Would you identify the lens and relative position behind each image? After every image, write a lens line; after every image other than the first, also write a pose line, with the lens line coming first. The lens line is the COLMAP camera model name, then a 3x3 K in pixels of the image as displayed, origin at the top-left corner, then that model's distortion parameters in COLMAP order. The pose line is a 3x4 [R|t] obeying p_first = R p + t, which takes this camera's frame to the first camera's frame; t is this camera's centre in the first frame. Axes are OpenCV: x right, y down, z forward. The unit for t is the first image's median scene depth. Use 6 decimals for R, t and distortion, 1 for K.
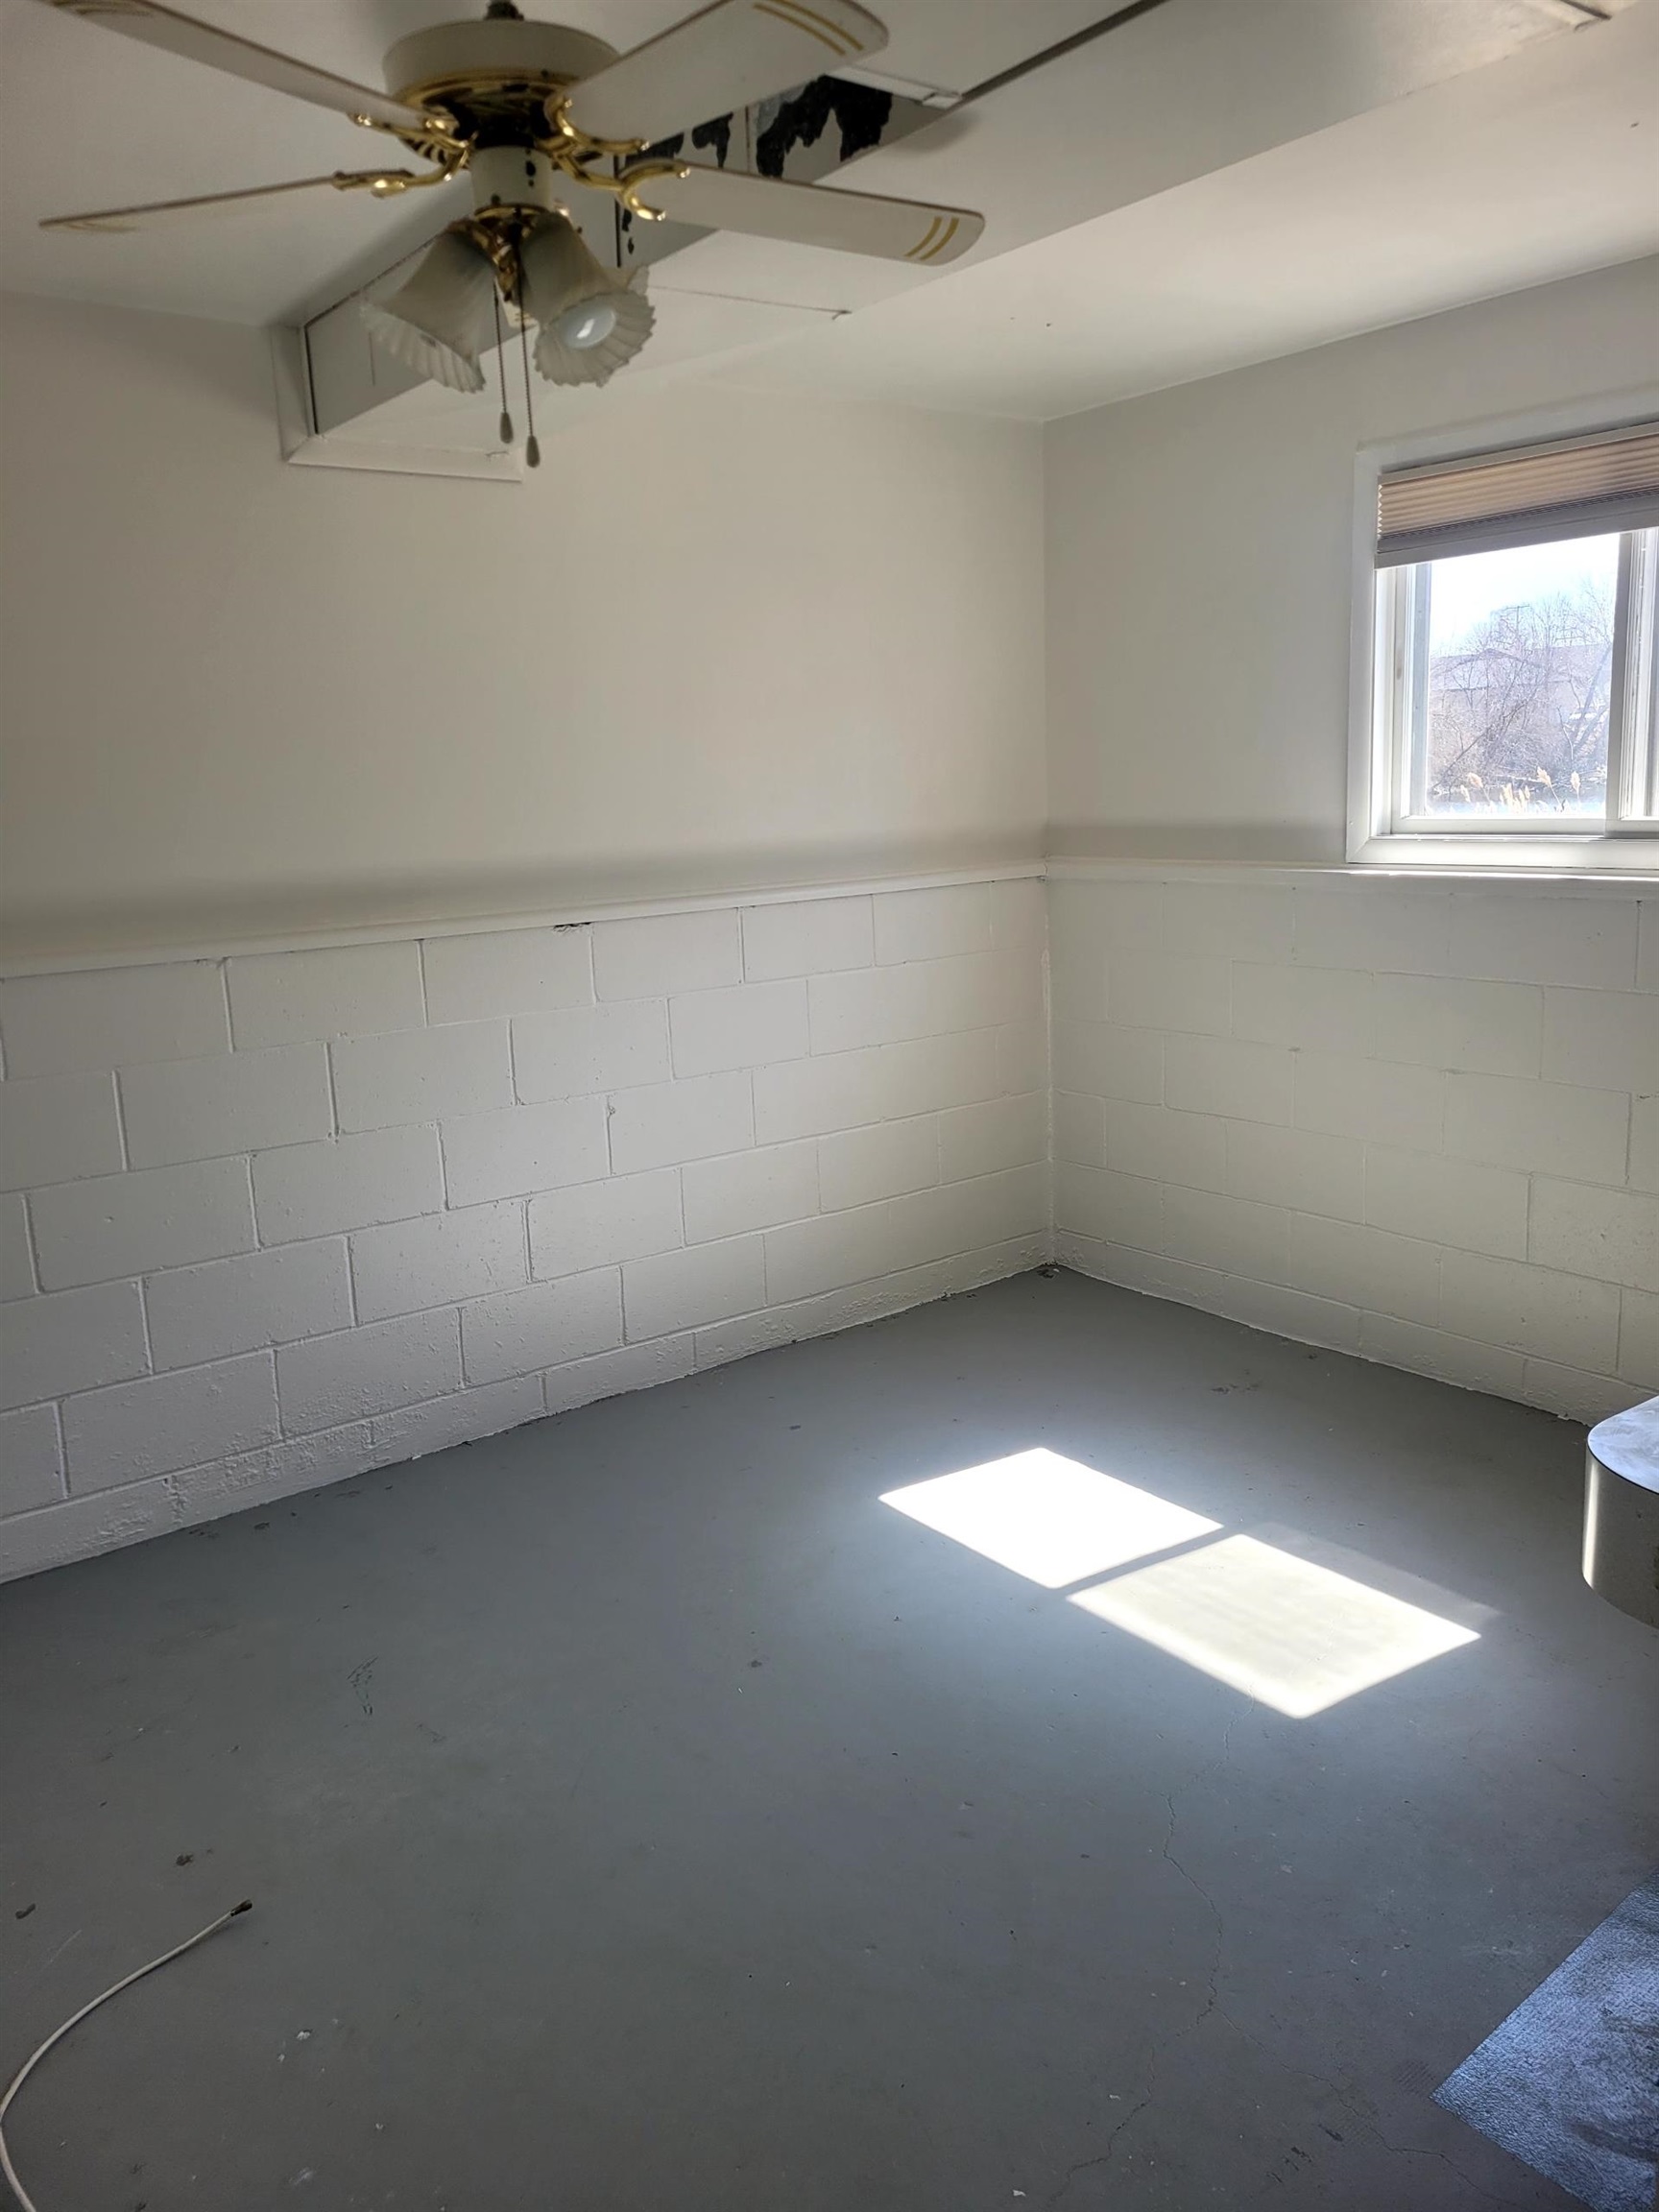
lens RADIAL K [[1673.2, 0, 820.5], [0, 1673.2, 1095.2], [0, 0, 1]] dist [0.047767, -0.028010]
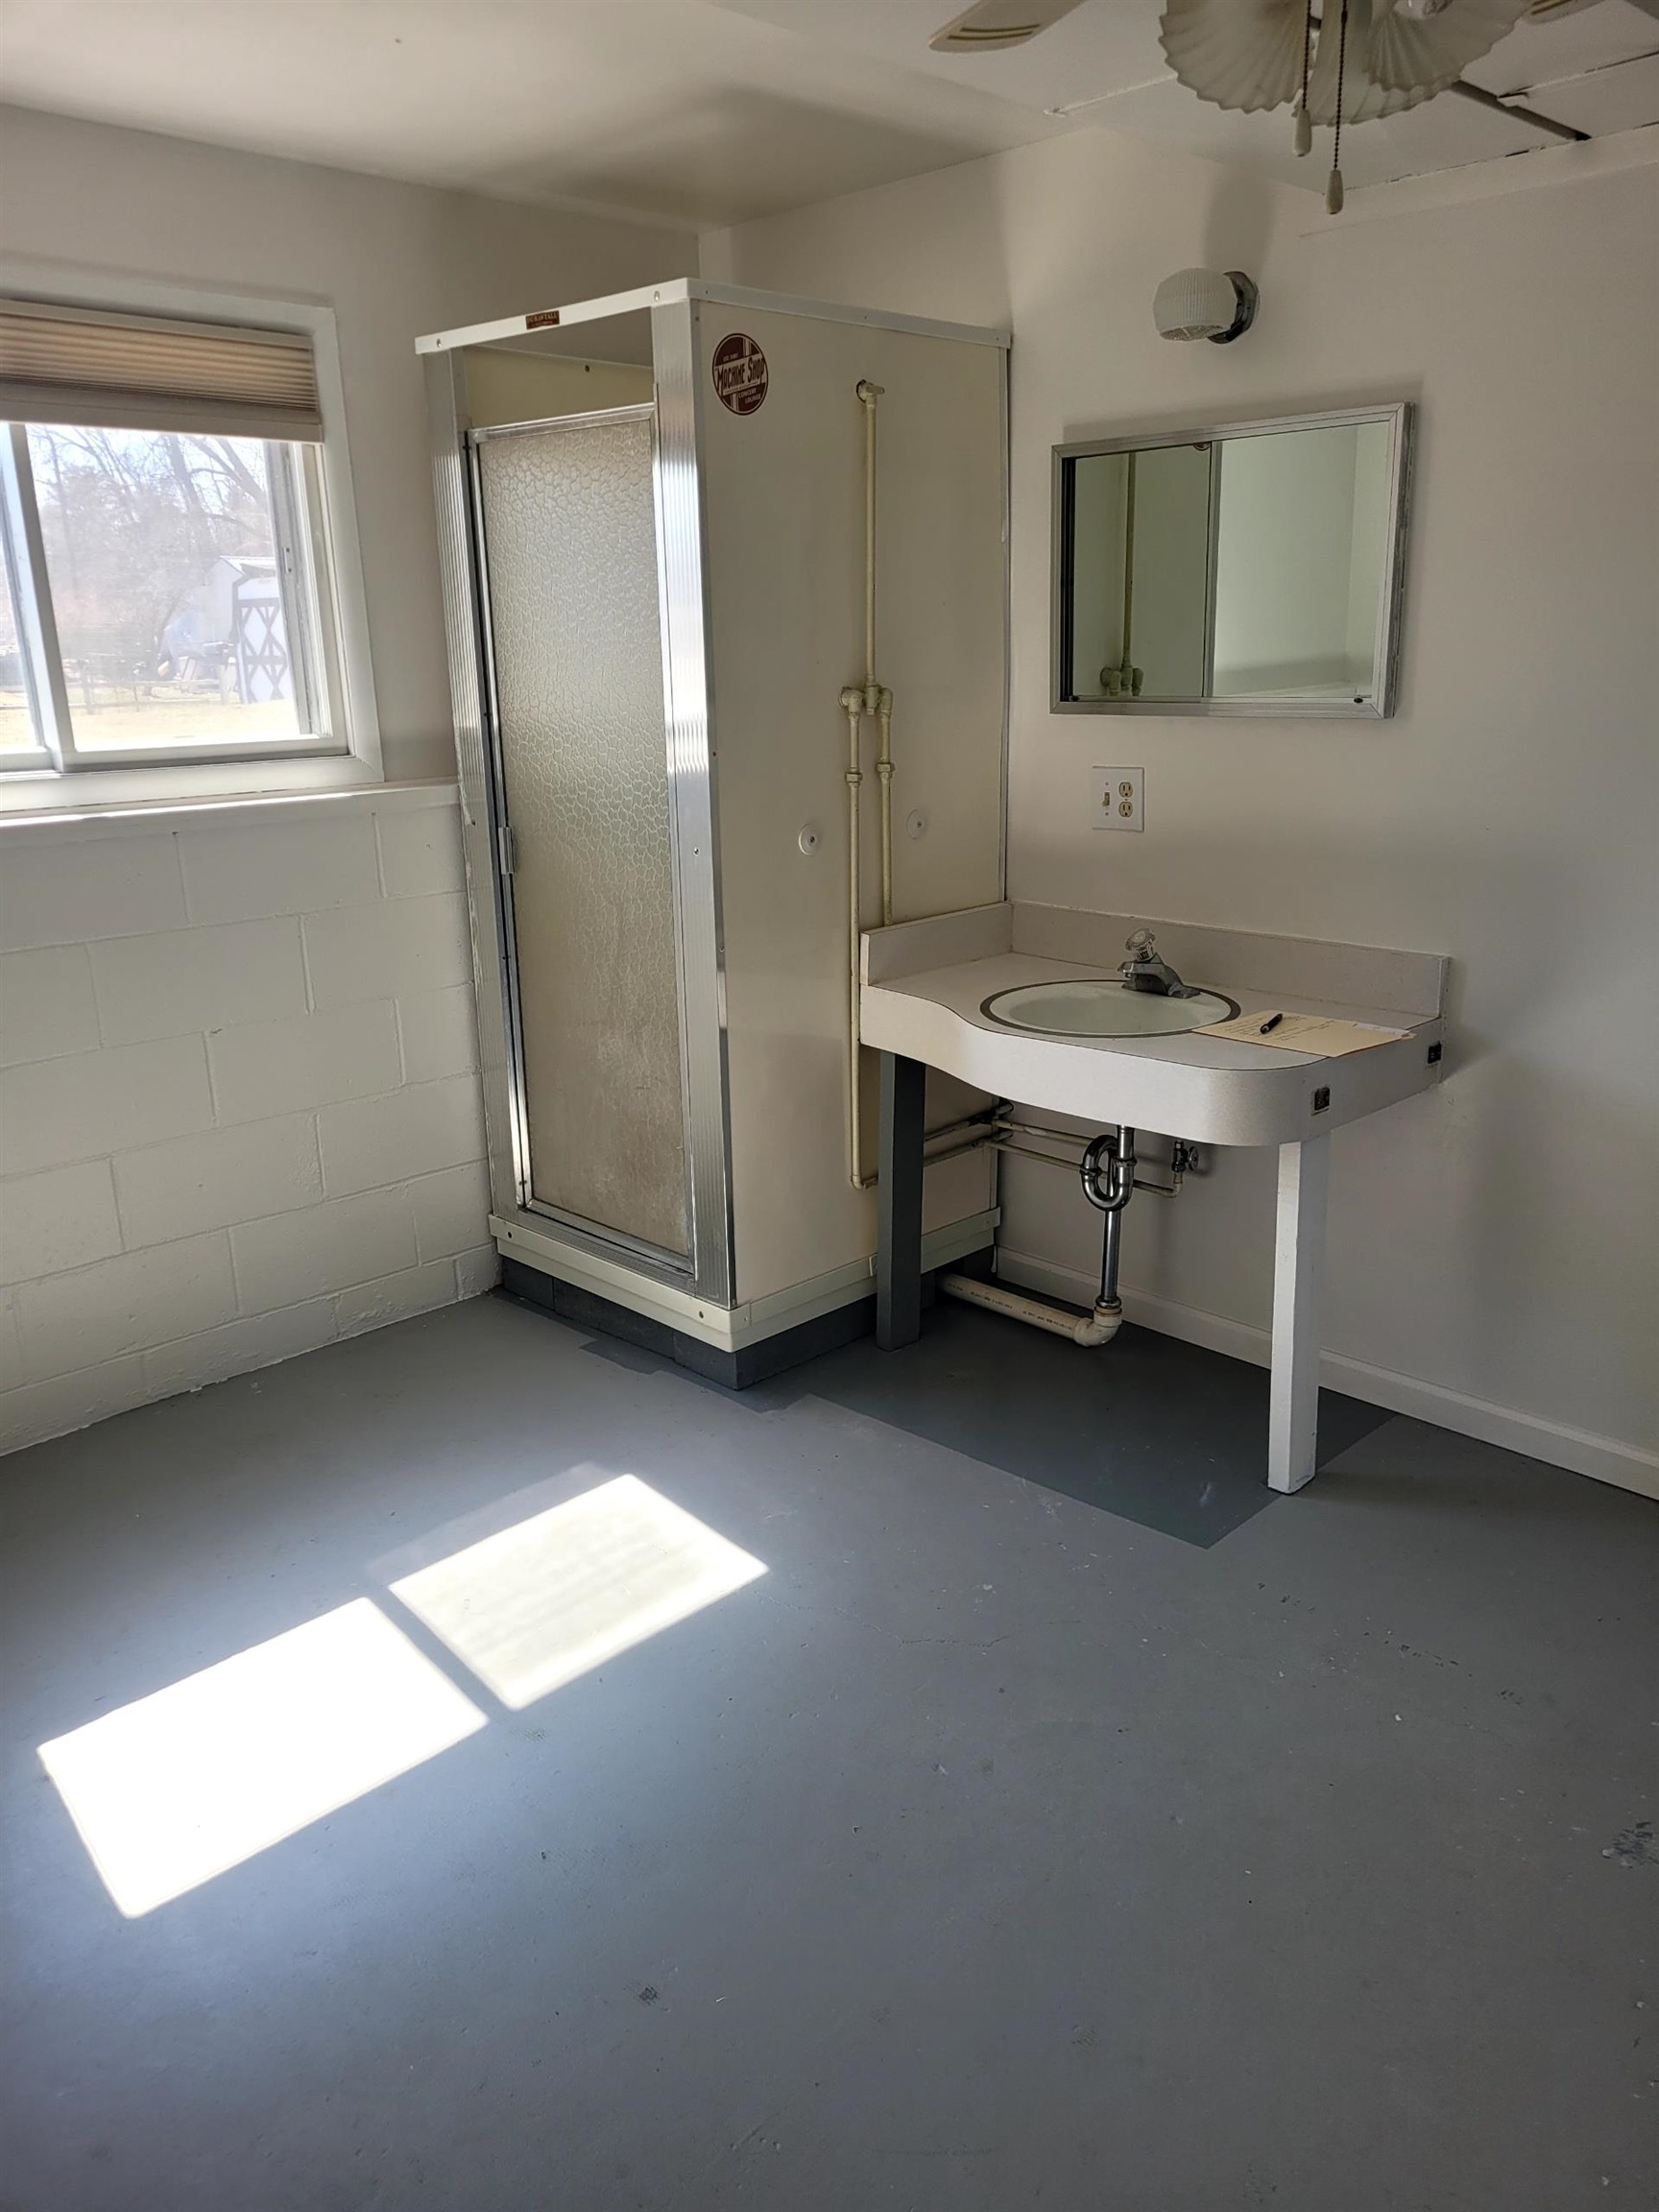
lens RADIAL K [[1673.2, 0, 820.5], [0, 1673.2, 1095.2], [0, 0, 1]] dist [0.047767, -0.028010]
pose [[-0.146951, -0.219449, 0.964493, -0.581647], [0.221144, 0.943109, 0.248277, -0.144141], [-0.964106, 0.249777, -0.090061, 0.853086]]
